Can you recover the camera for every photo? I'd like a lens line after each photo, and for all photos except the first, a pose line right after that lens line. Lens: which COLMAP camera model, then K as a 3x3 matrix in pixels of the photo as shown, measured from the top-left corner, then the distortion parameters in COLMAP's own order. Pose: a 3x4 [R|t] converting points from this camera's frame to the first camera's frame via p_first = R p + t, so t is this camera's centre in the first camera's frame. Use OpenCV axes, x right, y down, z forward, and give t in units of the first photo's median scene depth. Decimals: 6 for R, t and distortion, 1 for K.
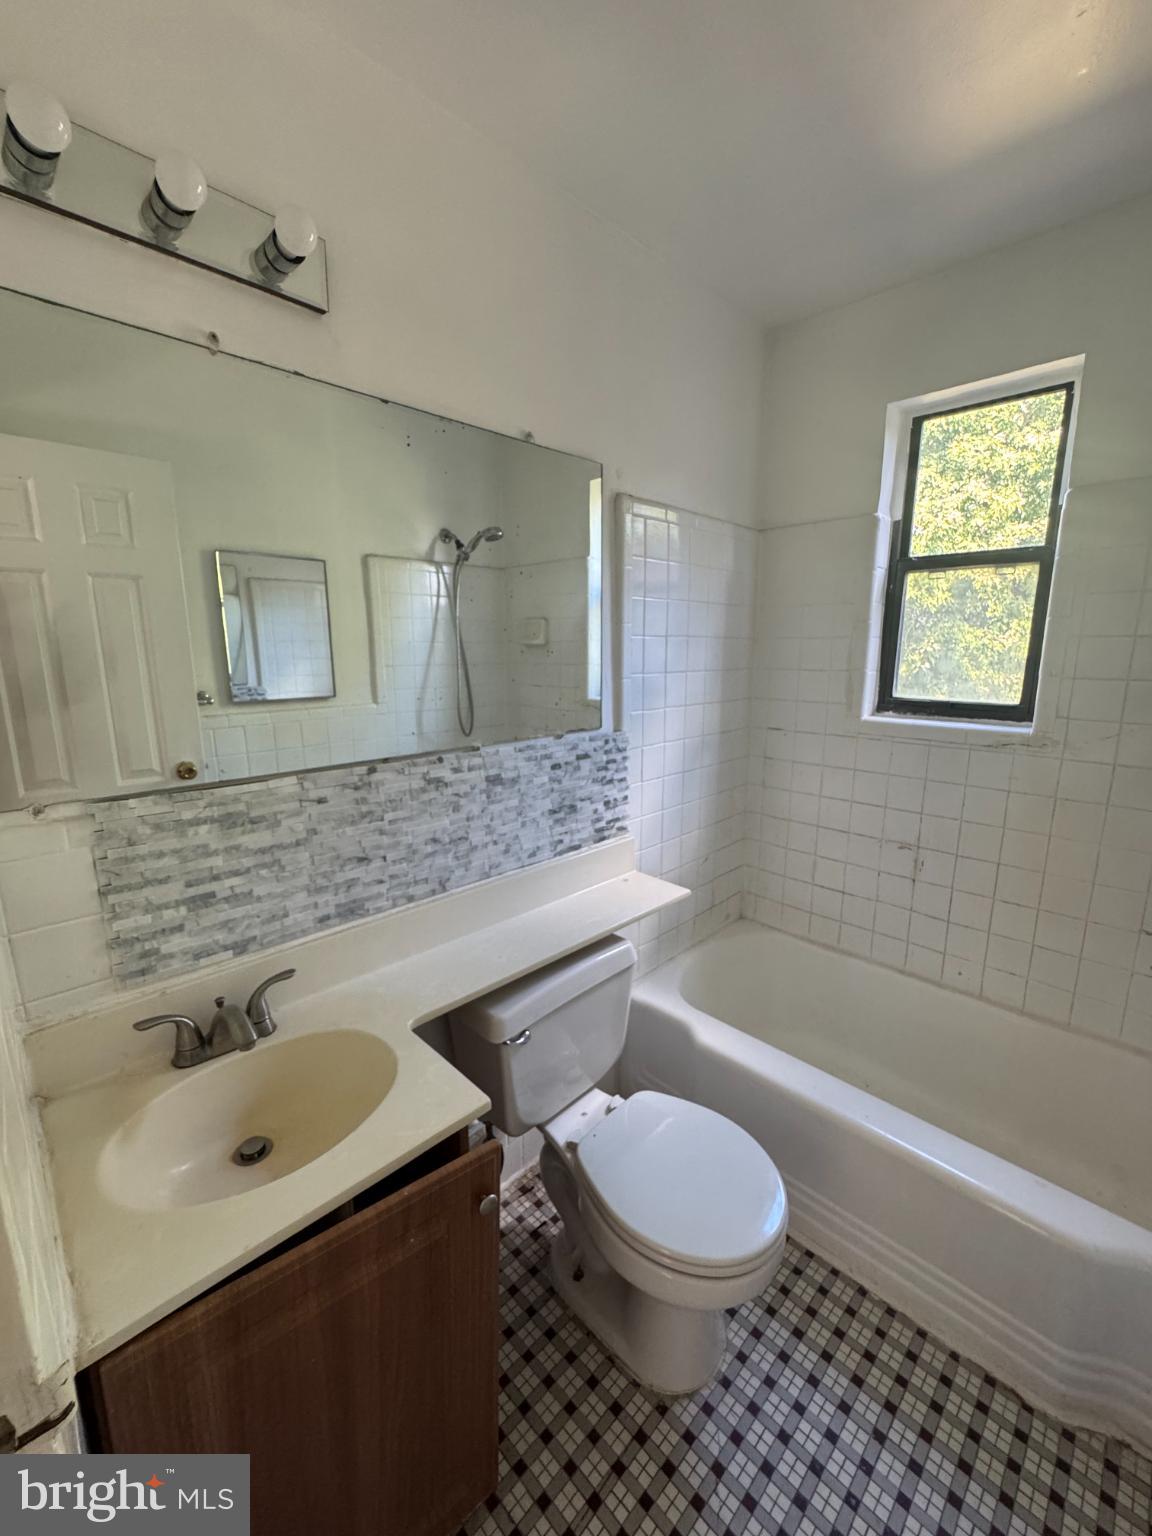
lens RADIAL K [[618.3, 0, 574.7], [0, 618.3, 766.6], [0, 0, 1]] dist [-0.002171, -0.000033]
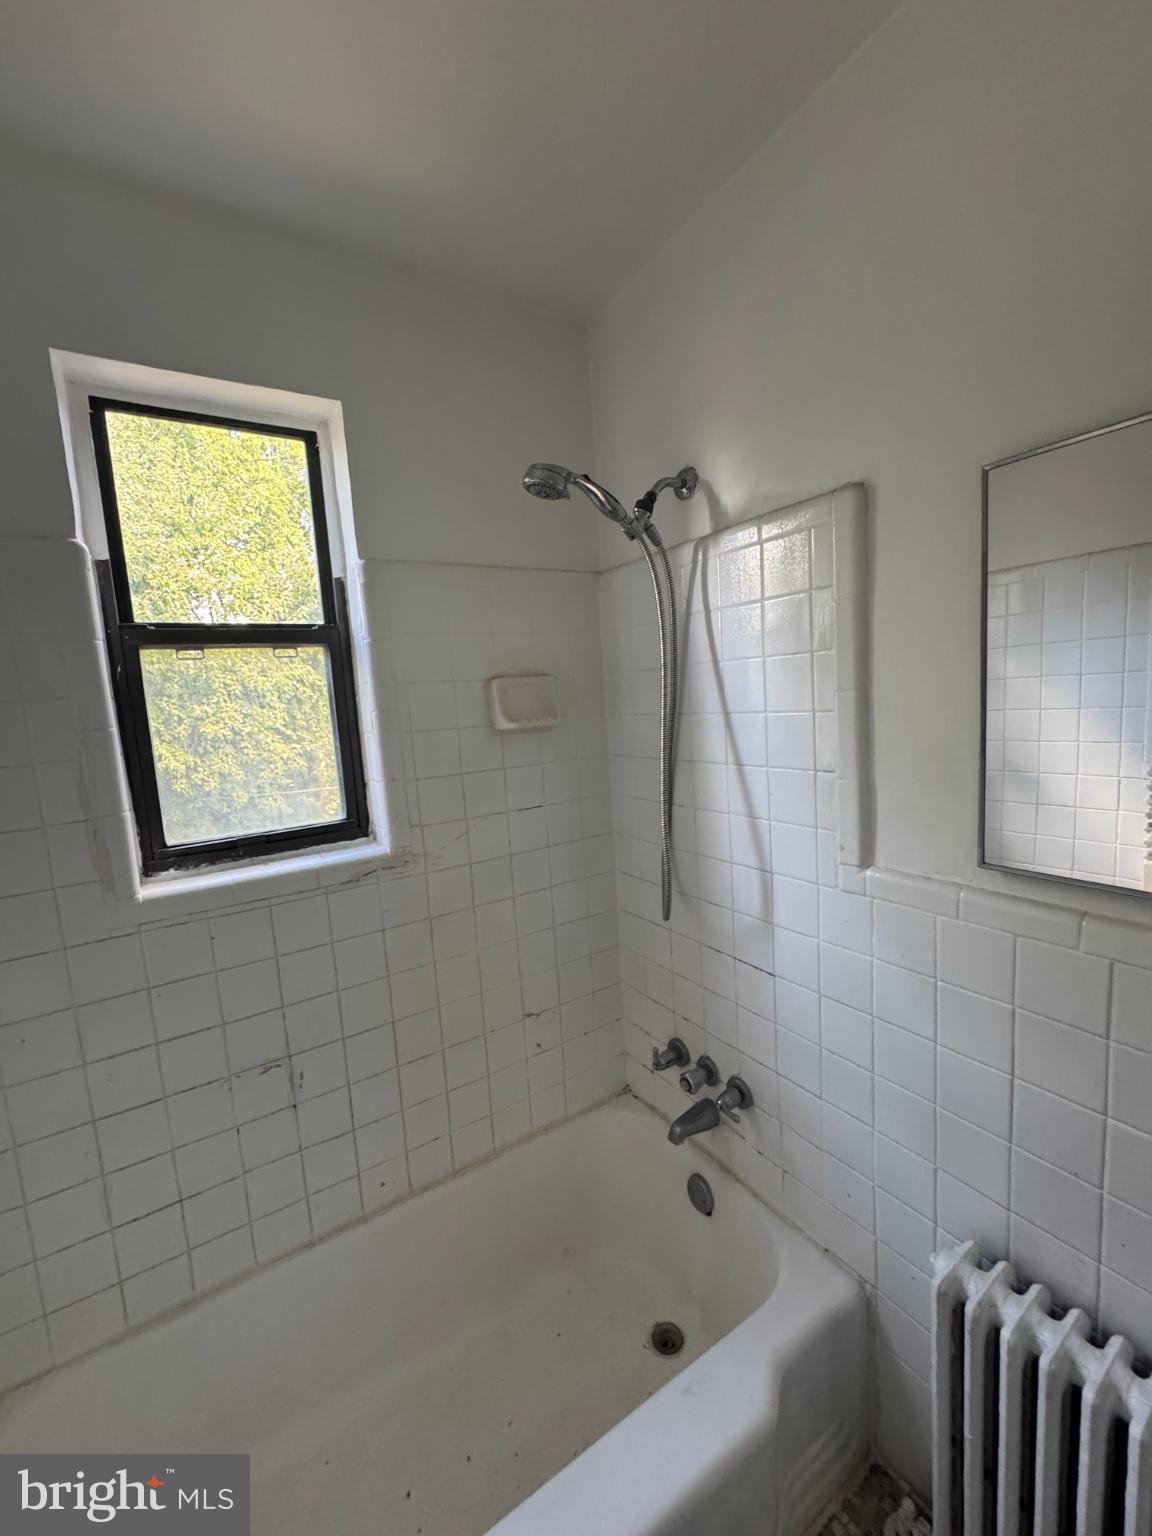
lens RADIAL K [[618.3, 0, 574.5], [0, 618.3, 769.3], [0, 0, 1]] dist [-0.002171, -0.000033]
pose [[0.214917, -0.127248, 0.968307, 0.021917], [0.253390, 0.964789, 0.070546, -0.133180], [-0.943188, 0.230198, 0.239593, 0.479417]]
